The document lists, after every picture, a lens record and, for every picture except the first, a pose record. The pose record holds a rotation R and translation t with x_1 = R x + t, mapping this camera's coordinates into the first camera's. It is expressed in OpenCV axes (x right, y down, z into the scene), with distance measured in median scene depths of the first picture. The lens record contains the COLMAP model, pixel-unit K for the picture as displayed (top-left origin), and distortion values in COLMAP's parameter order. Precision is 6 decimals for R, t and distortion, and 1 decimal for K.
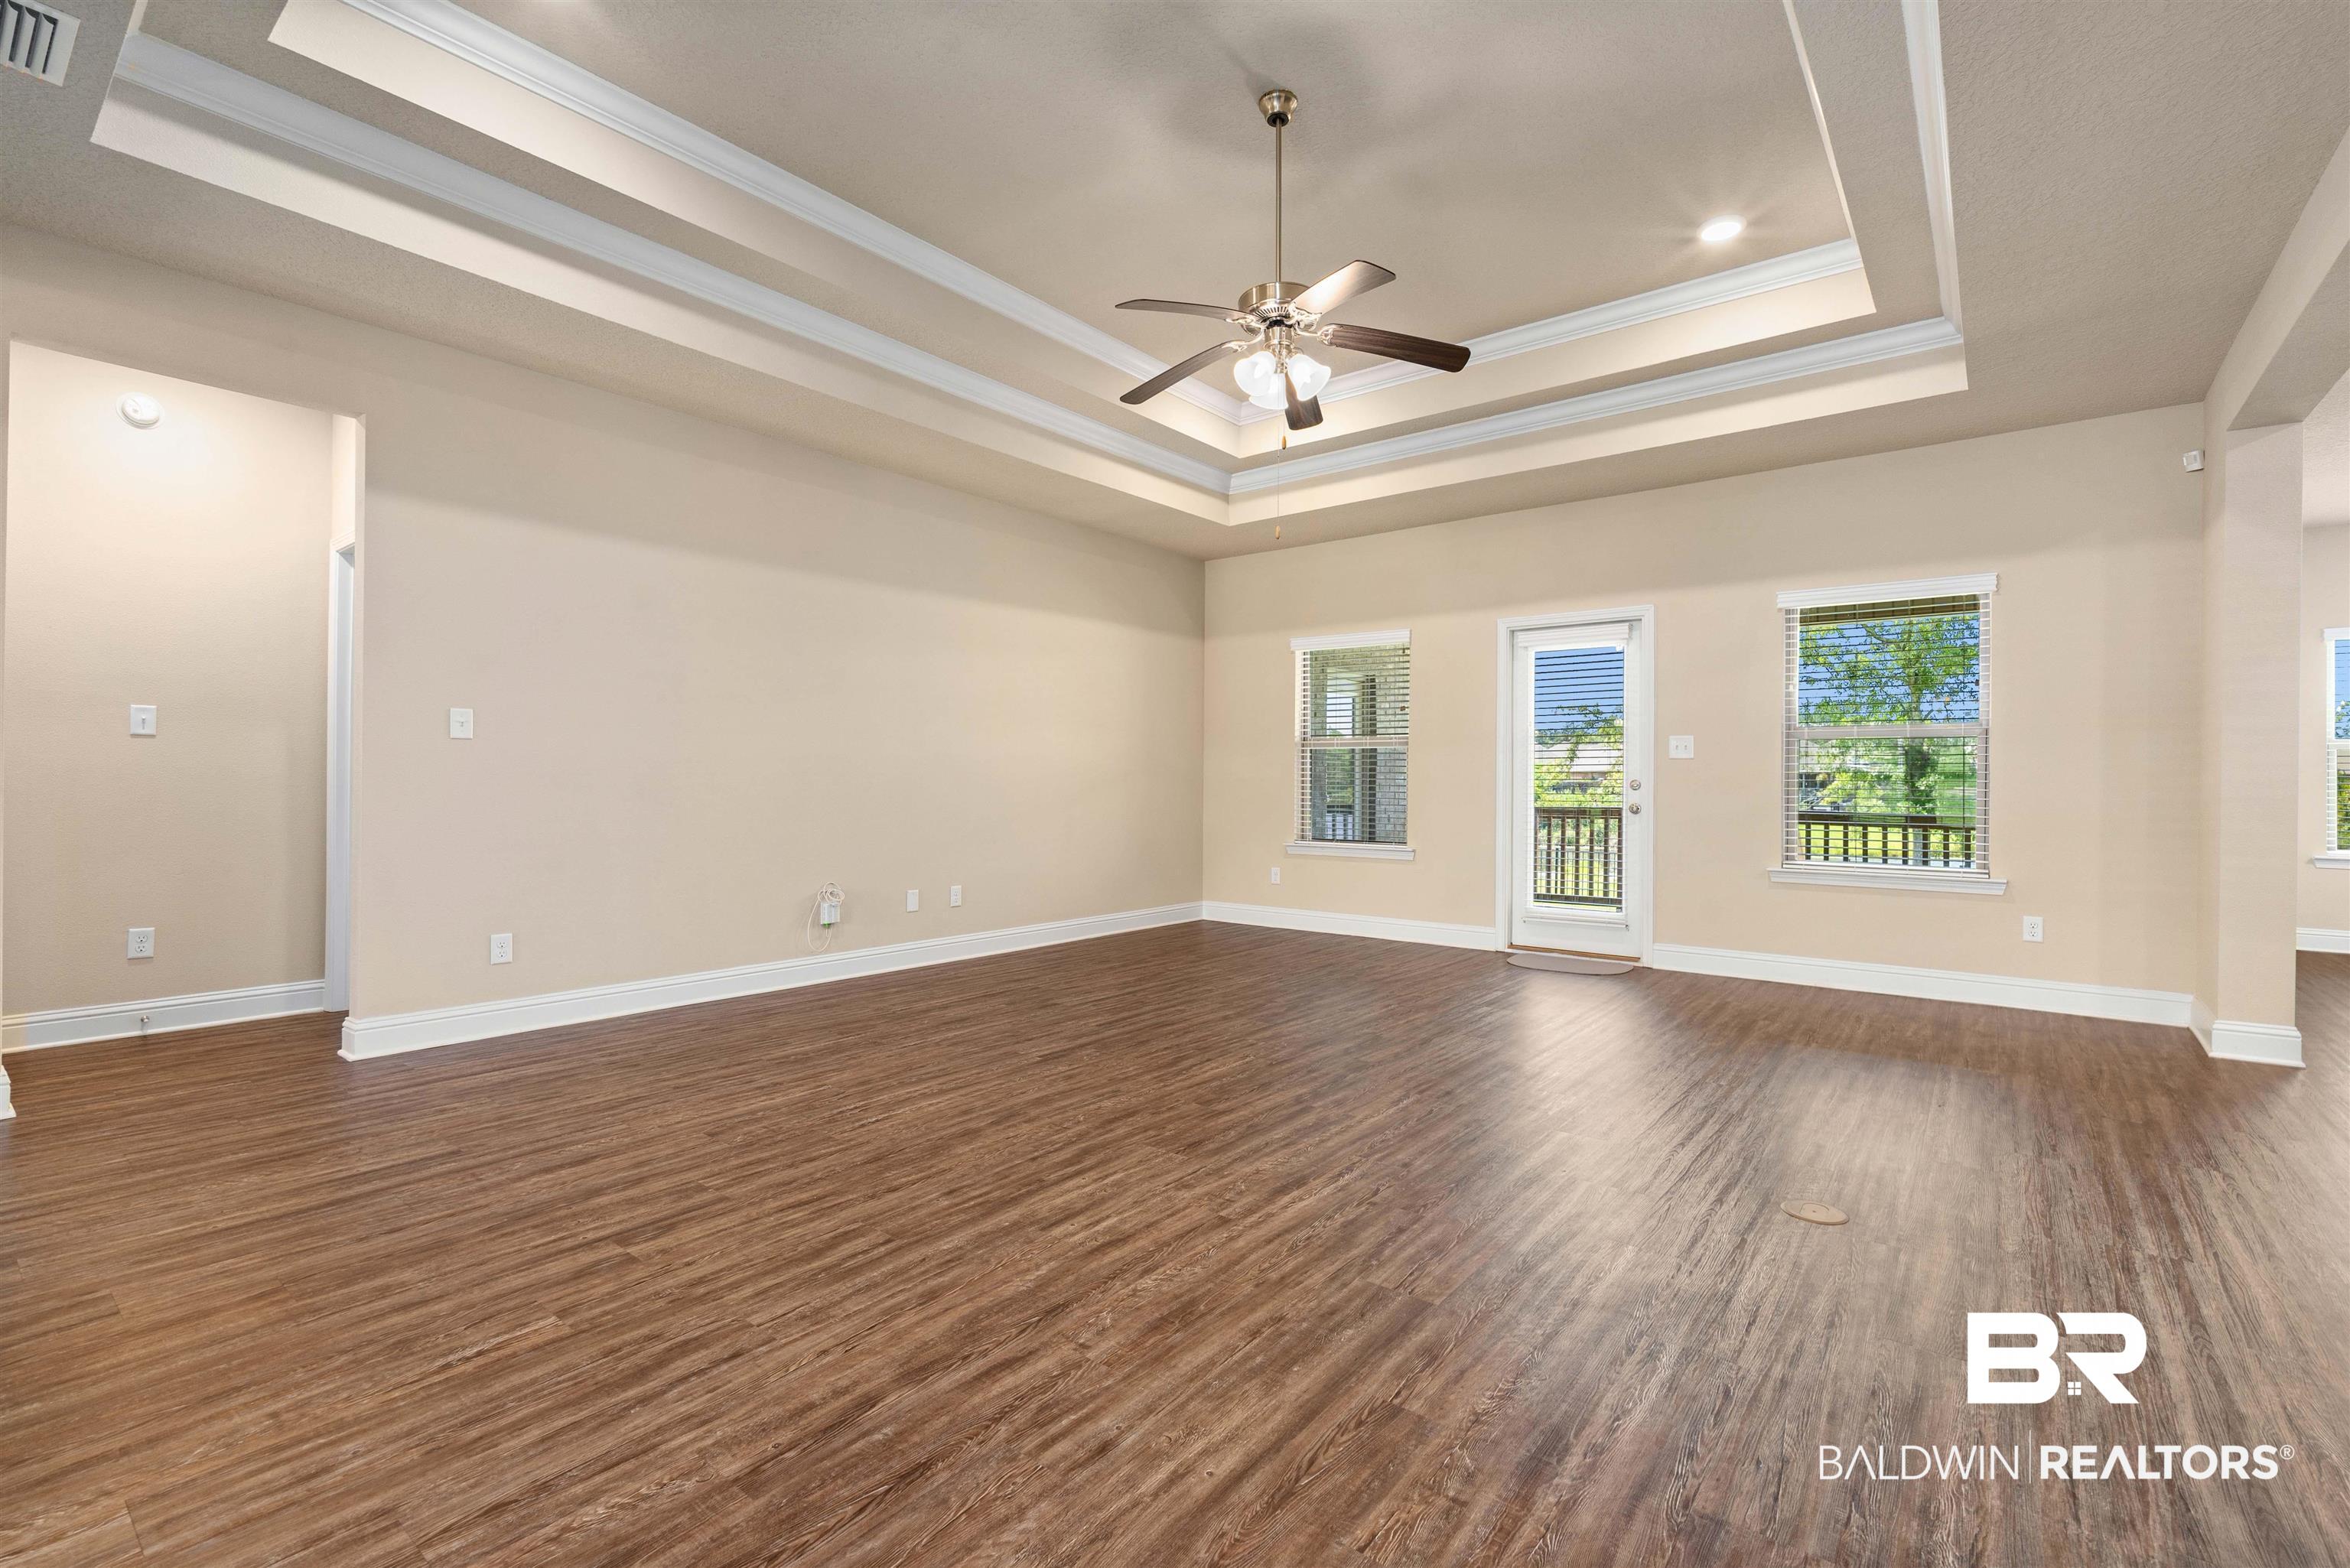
lens RADIAL K [[1037.3, 0, 1183.8], [0, 1037.3, 778.7], [0, 0, 1]] dist [-0.000913, -0.000333]
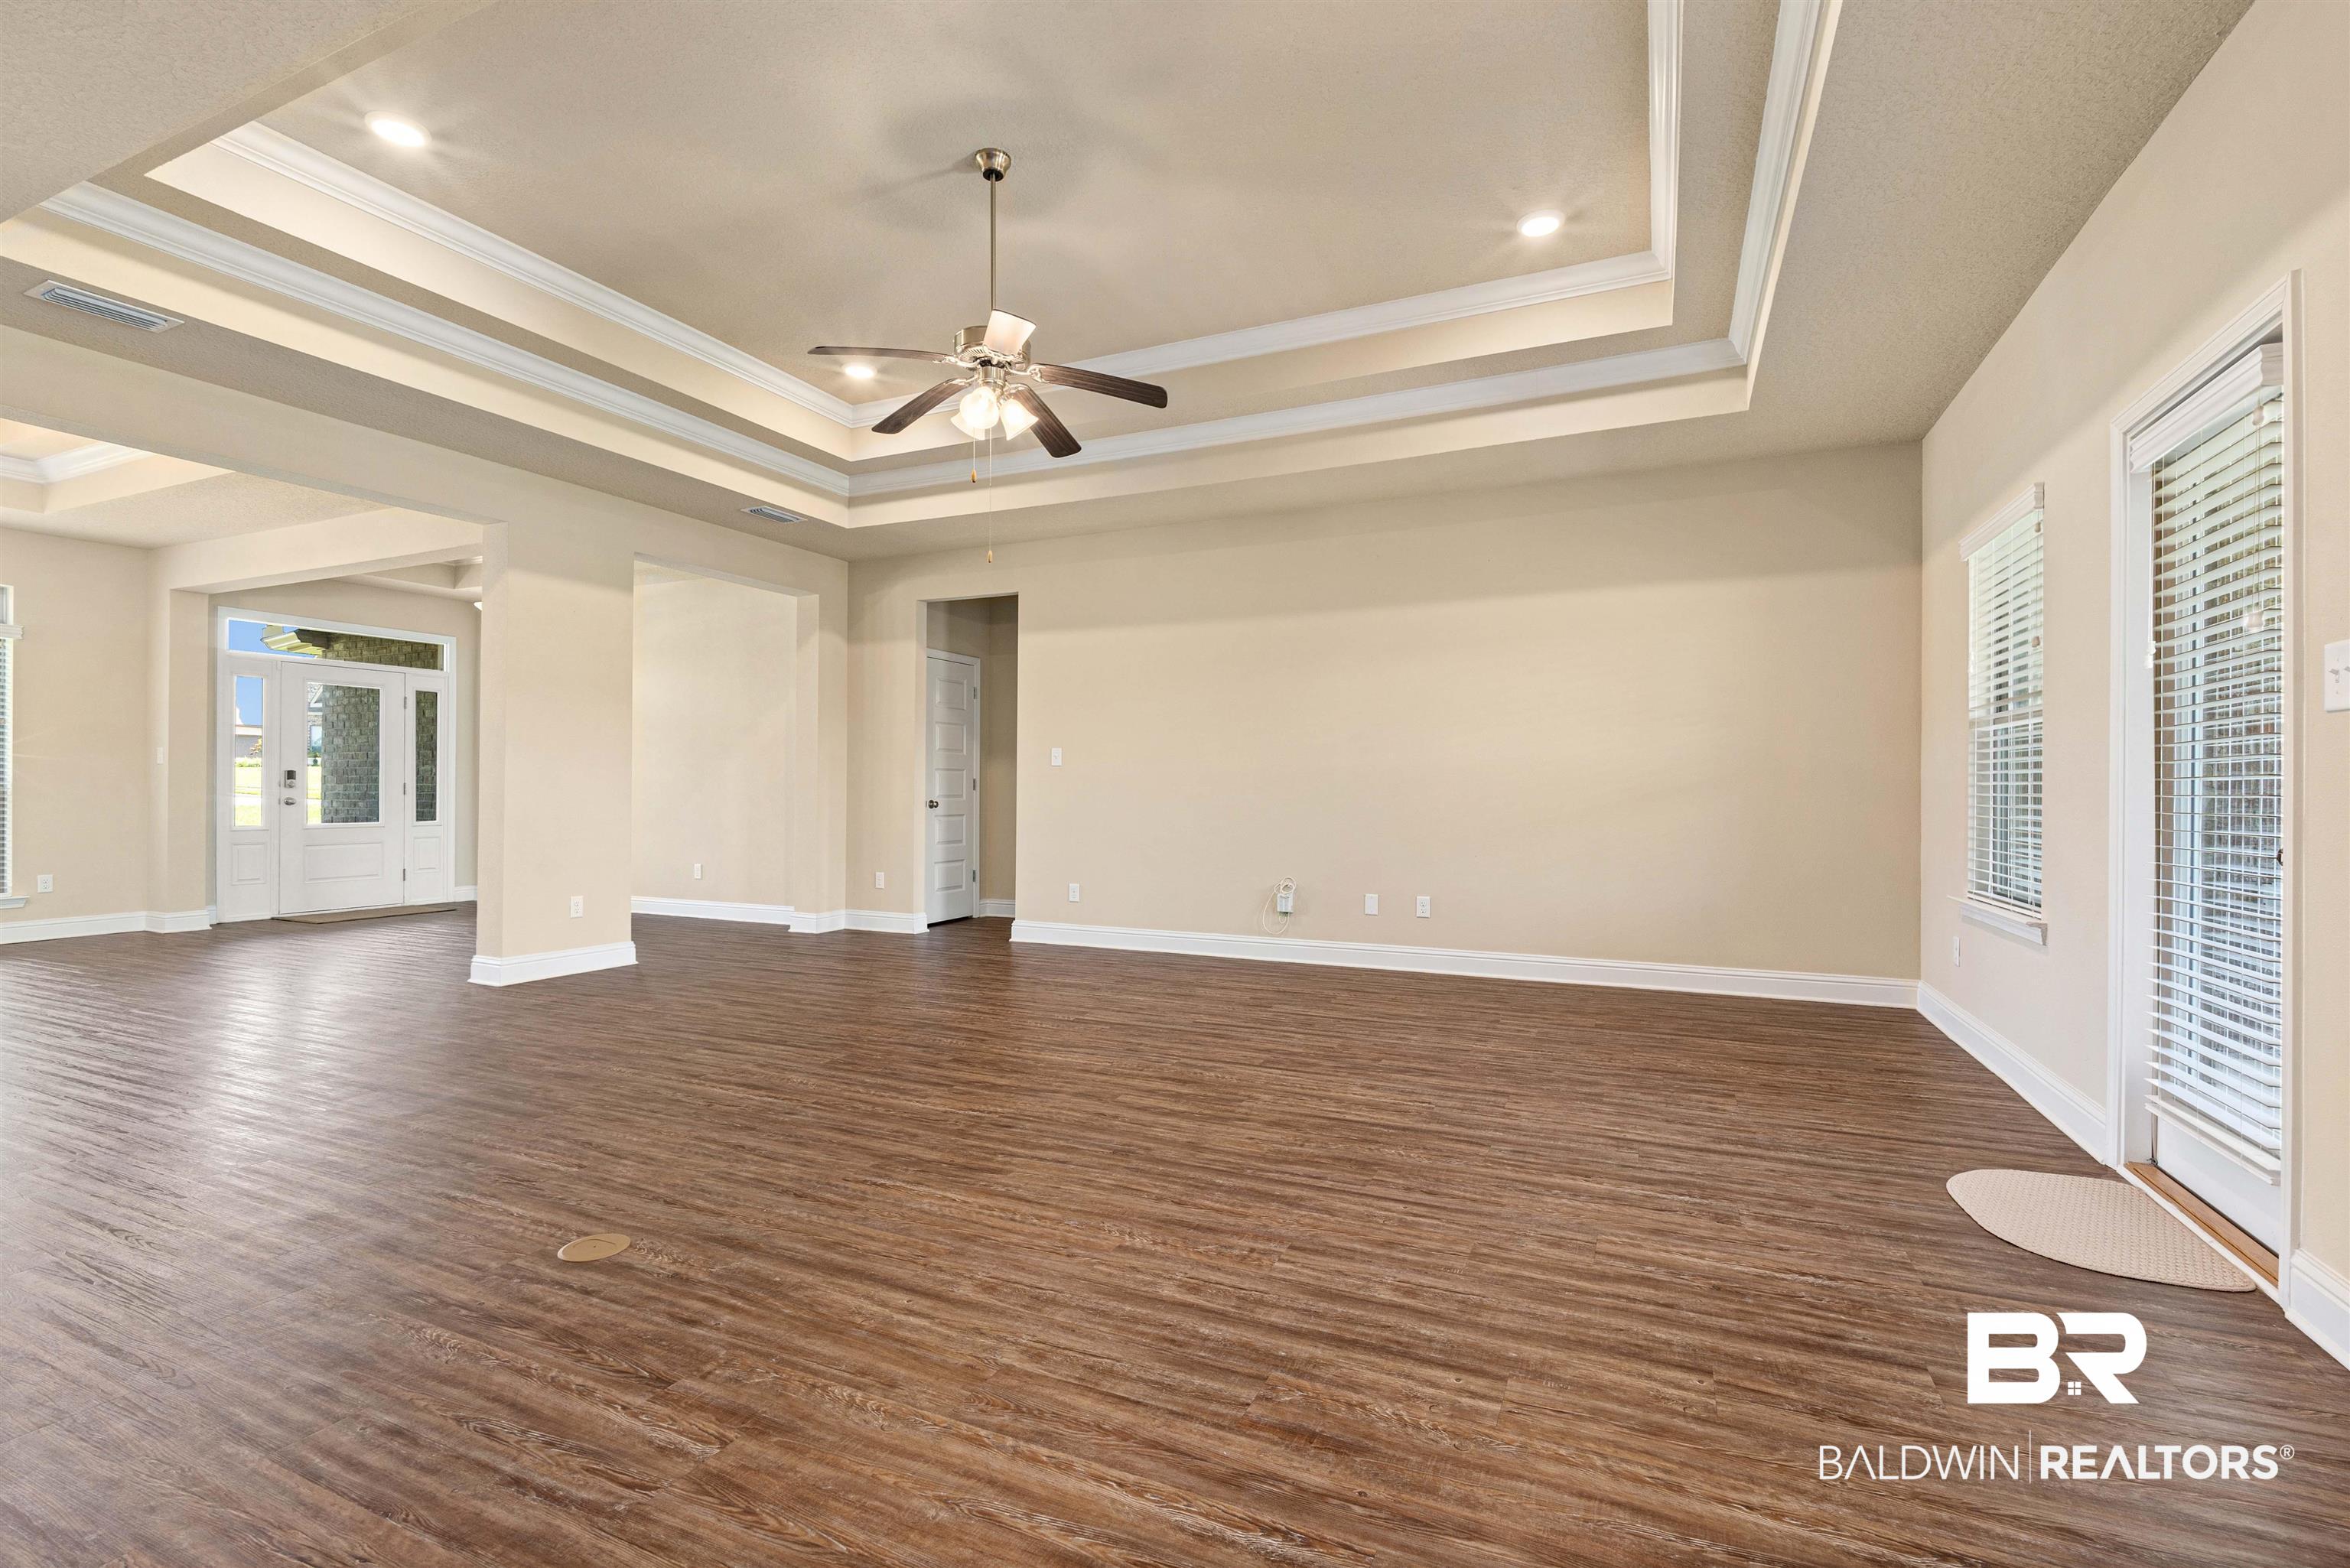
lens RADIAL K [[1041.1, 0, 1166.9], [0, 1041.1, 789.4], [0, 0, 1]] dist [-0.002165, -0.000267]
pose [[0.230157, -0.007854, -0.973122, 1.209785], [0.004265, 0.999966, -0.007062, 0.014211], [0.973144, -0.002526, 0.230183, 0.948783]]
